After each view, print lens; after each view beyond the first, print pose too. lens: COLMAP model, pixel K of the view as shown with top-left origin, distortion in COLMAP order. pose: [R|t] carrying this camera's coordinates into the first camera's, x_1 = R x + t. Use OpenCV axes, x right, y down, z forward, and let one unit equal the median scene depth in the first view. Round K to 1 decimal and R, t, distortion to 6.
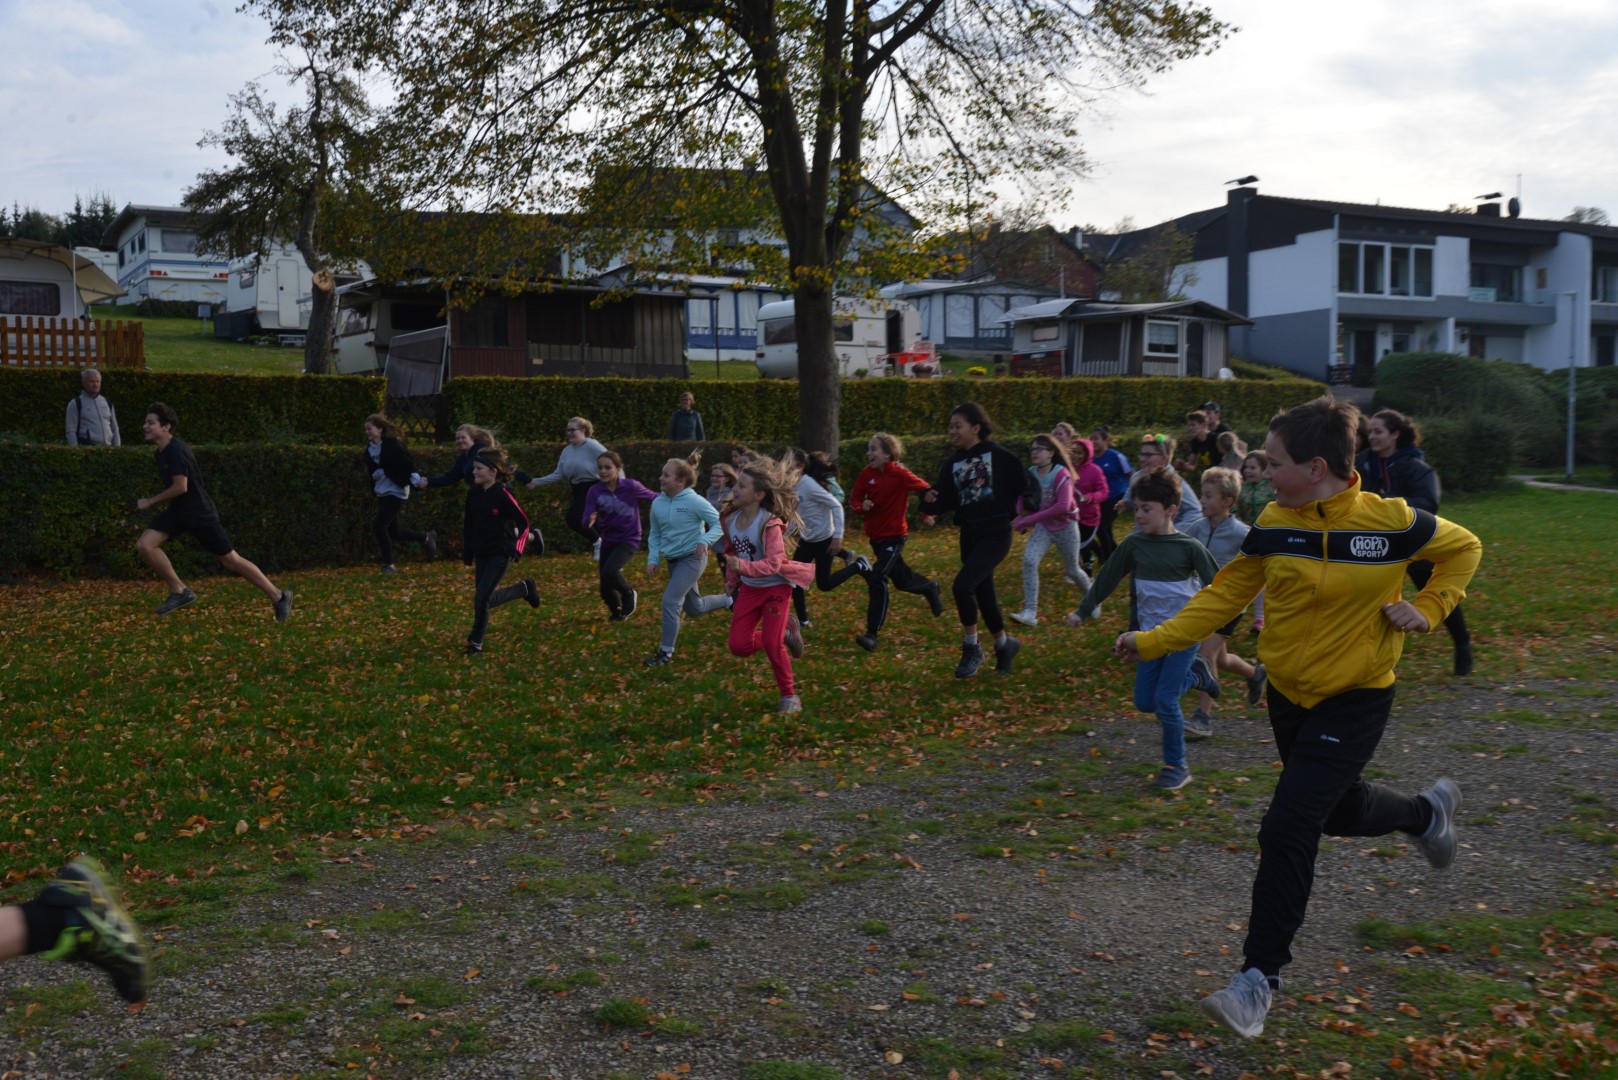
lens RADIAL K [[1542.3, 0, 795.6], [0, 1542.3, 568.9], [0, 0, 1]] dist [-0.015992, 0.000000]
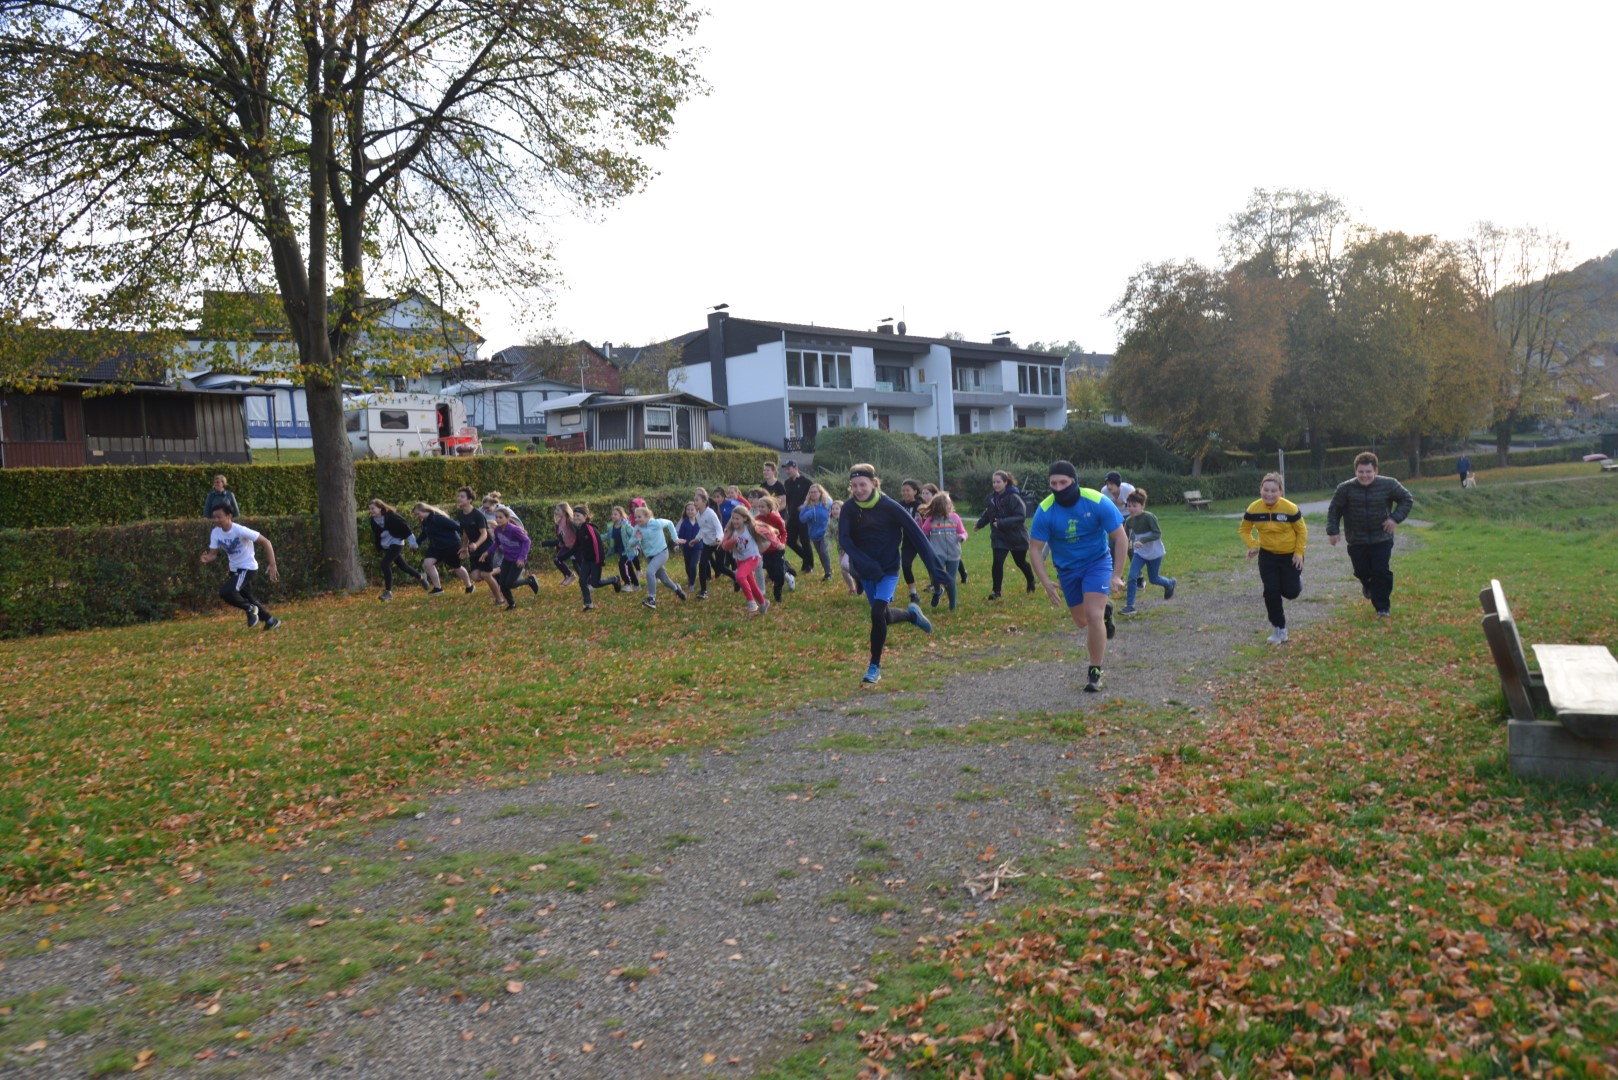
lens RADIAL K [[1119.7, 0, 814.4], [0, 1119.7, 547.3], [0, 0, 1]] dist [-0.032956, 0.012147]
pose [[0.942051, -0.057986, 0.330419, 0.038885], [0.071152, 0.997076, -0.027881, -0.004328], [-0.327836, 0.049775, 0.943422, 0.048936]]
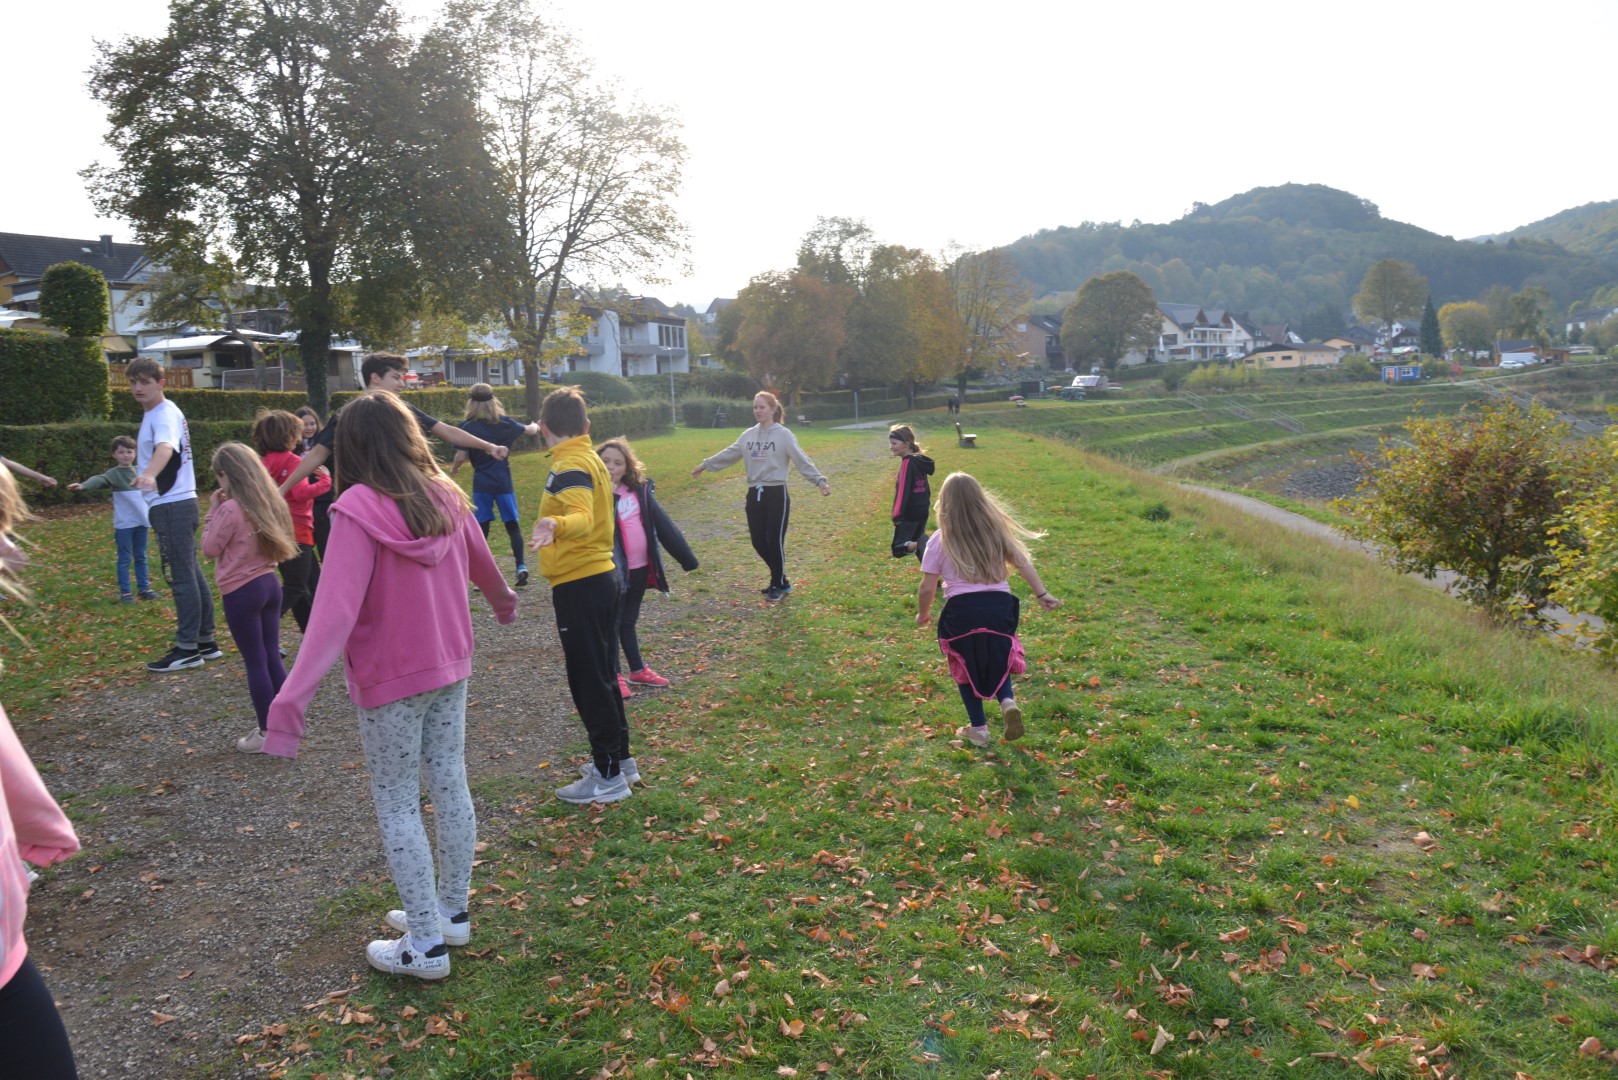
lens RADIAL K [[1119.7, 0, 805.6], [0, 1119.7, 539.4], [0, 0, 1]] dist [-0.032956, 0.012147]
pose [[0.727159, -0.105947, 0.678244, -0.494916], [0.090928, 0.994178, 0.057812, 0.033823], [-0.680420, 0.019633, 0.732559, -0.380676]]
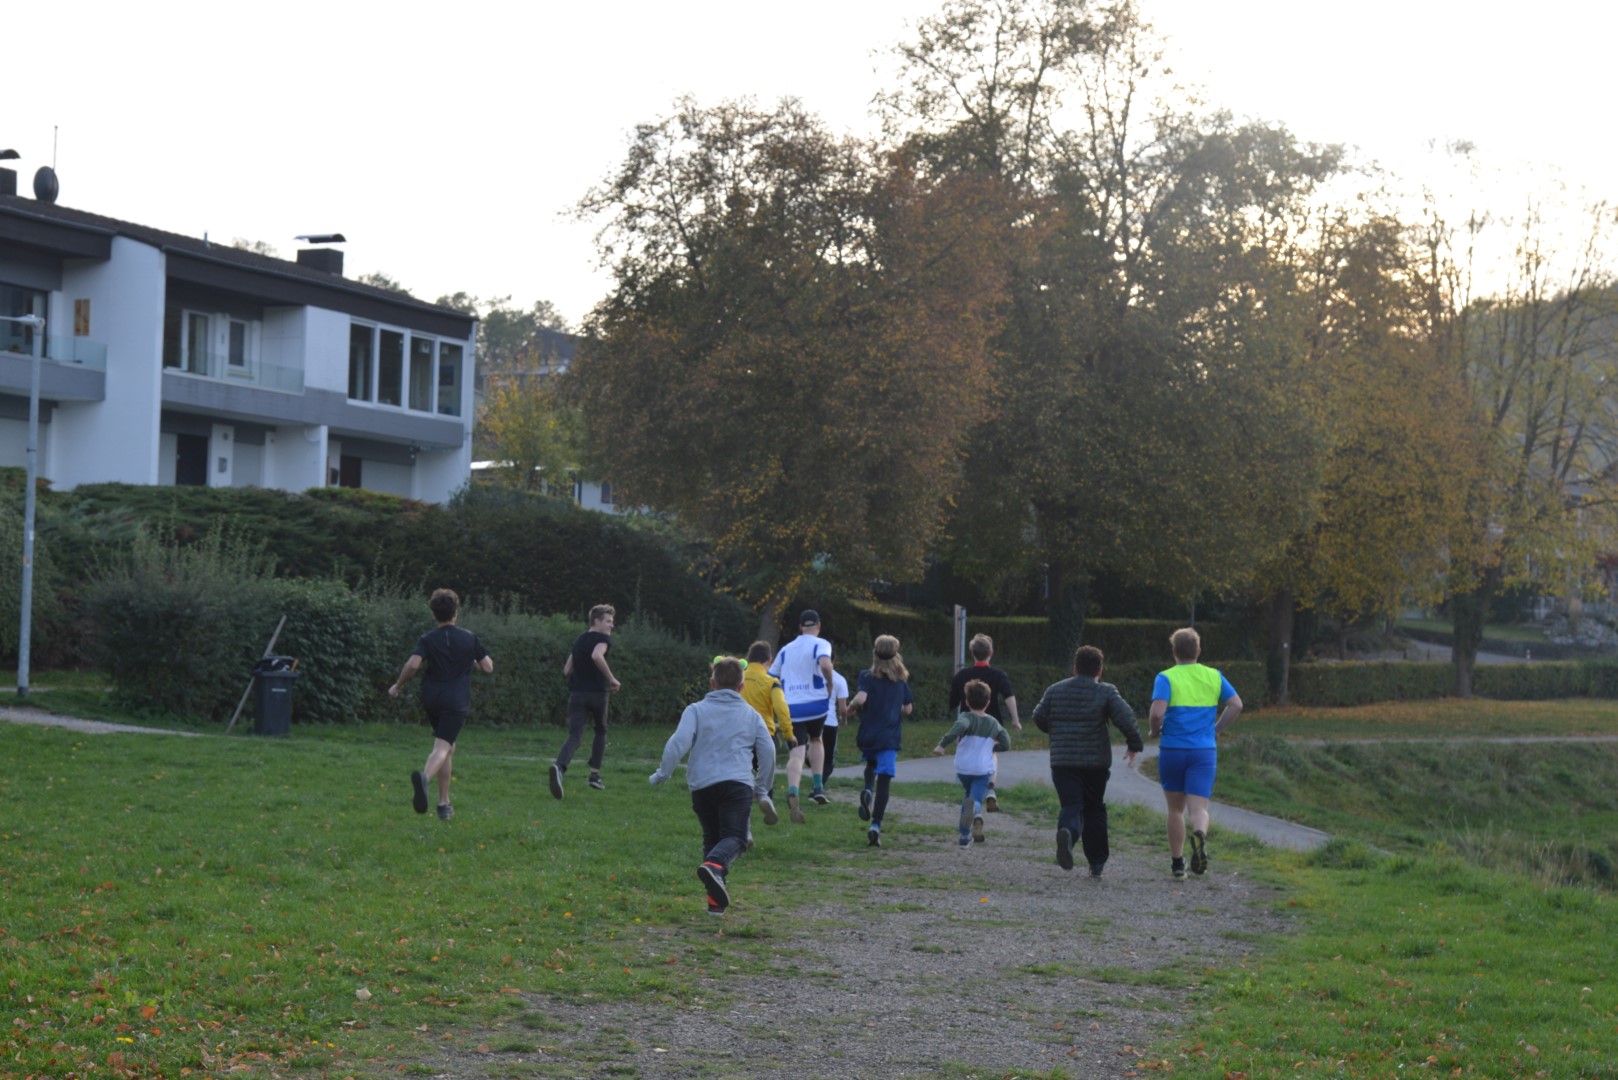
lens RADIAL K [[2775.7, 0, 808.0], [0, 2775.7, 538.1], [0, 0, 1]] dist [0.021745, 0.000000]
pose [[0.784715, 0.062450, 0.616703, 0.132497], [0.004048, 0.994374, -0.105846, -0.012344], [-0.619844, 0.085555, 0.780047, 0.134239]]
